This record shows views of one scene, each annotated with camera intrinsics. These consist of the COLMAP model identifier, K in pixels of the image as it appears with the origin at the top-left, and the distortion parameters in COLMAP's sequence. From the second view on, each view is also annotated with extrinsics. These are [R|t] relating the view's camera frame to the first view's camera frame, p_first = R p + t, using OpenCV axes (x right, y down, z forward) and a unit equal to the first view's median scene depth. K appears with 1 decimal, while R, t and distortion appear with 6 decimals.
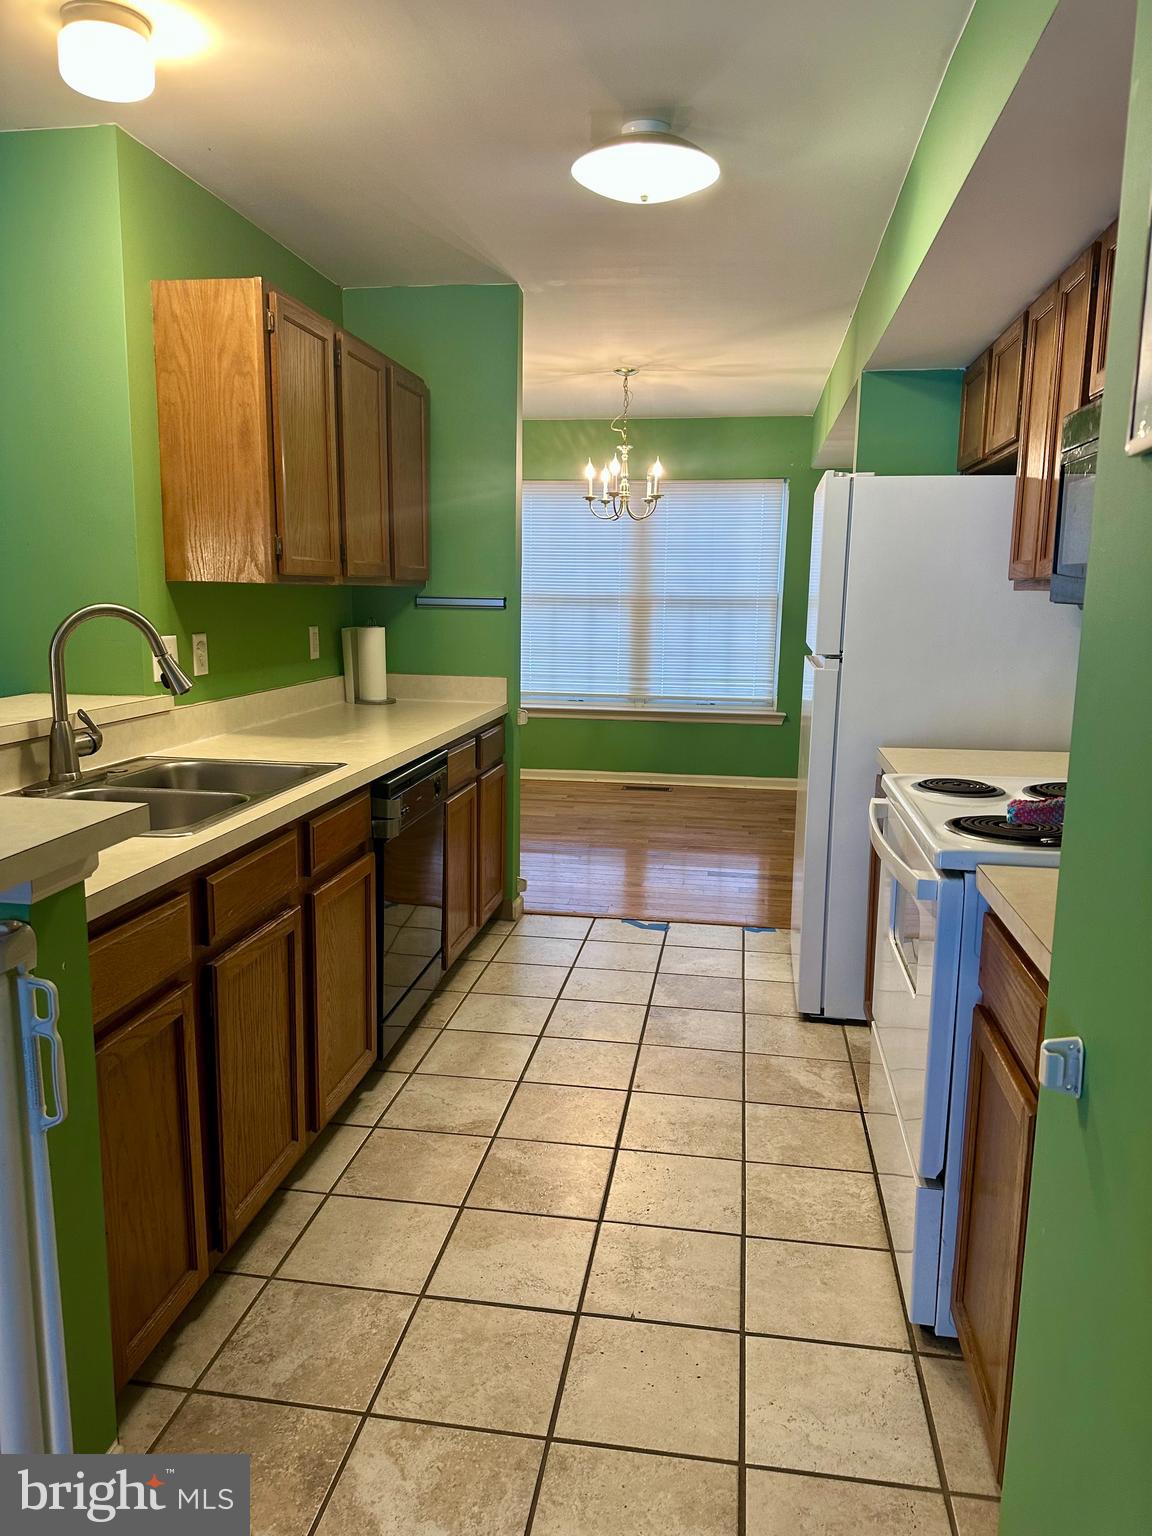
lens RADIAL K [[1079.6, 0, 576.0], [0, 1079.6, 768.0], [0, 0, 1]] dist [0.100650, -0.185013]
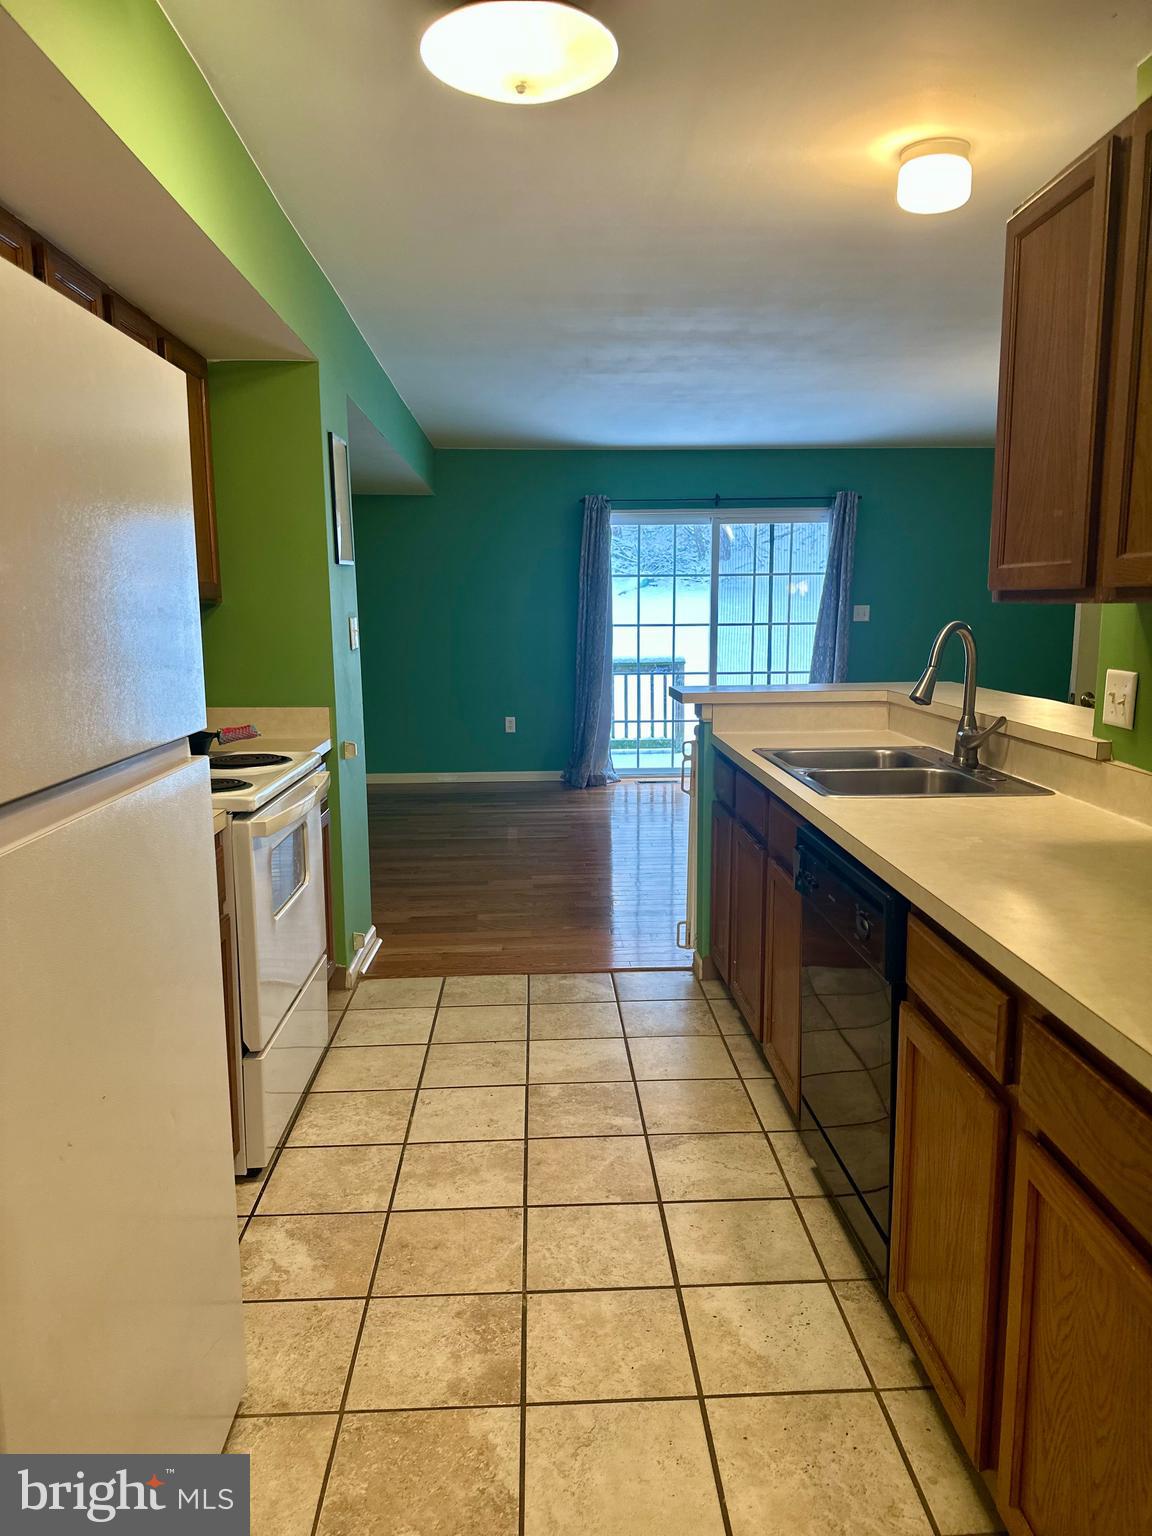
lens RADIAL K [[1079.6, 0, 576.0], [0, 1079.6, 768.0], [0, 0, 1]] dist [0.100650, -0.185013]
pose [[-0.981568, 0.022938, -0.189729, 0.167146], [-0.037949, 0.949608, 0.311134, -0.291468], [0.187305, 0.312599, -0.931235, 1.733738]]
